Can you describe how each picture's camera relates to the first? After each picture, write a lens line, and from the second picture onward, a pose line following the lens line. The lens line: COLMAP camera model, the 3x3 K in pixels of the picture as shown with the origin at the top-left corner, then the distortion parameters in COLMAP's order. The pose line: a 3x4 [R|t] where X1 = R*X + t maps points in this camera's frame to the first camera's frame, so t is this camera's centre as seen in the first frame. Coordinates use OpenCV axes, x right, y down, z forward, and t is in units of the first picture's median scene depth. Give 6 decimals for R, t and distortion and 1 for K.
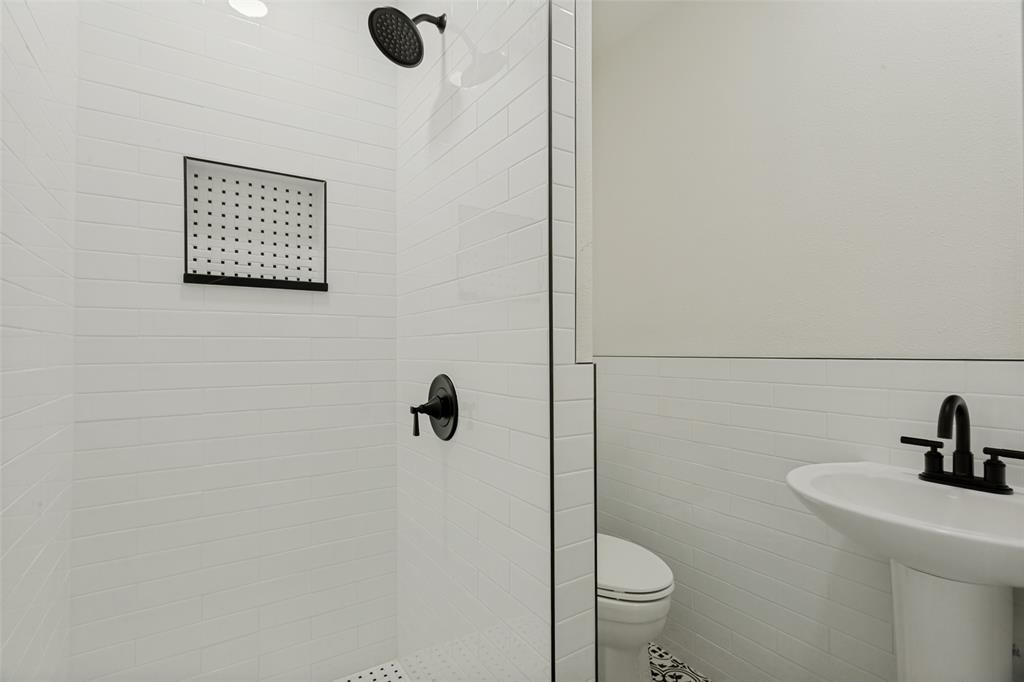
lens RADIAL K [[491.5, 0, 516.1], [0, 491.5, 344.1], [0, 0, 1]] dist [0.005562, 0.000446]
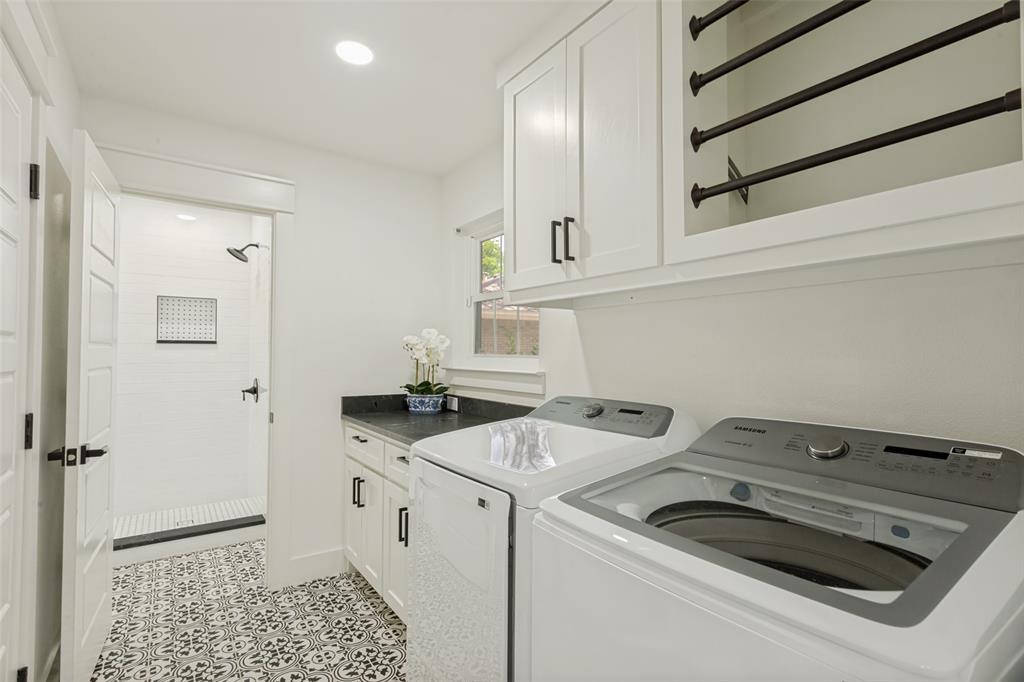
lens RADIAL K [[491.5, 0, 509.5], [0, 491.5, 341.2], [0, 0, 1]] dist [0.005562, 0.000446]
pose [[0.999322, 0.001141, 0.036807, 1.113658], [-0.000631, 0.999904, -0.013868, -0.101901], [-0.036819, 0.013836, 0.999226, -1.703315]]
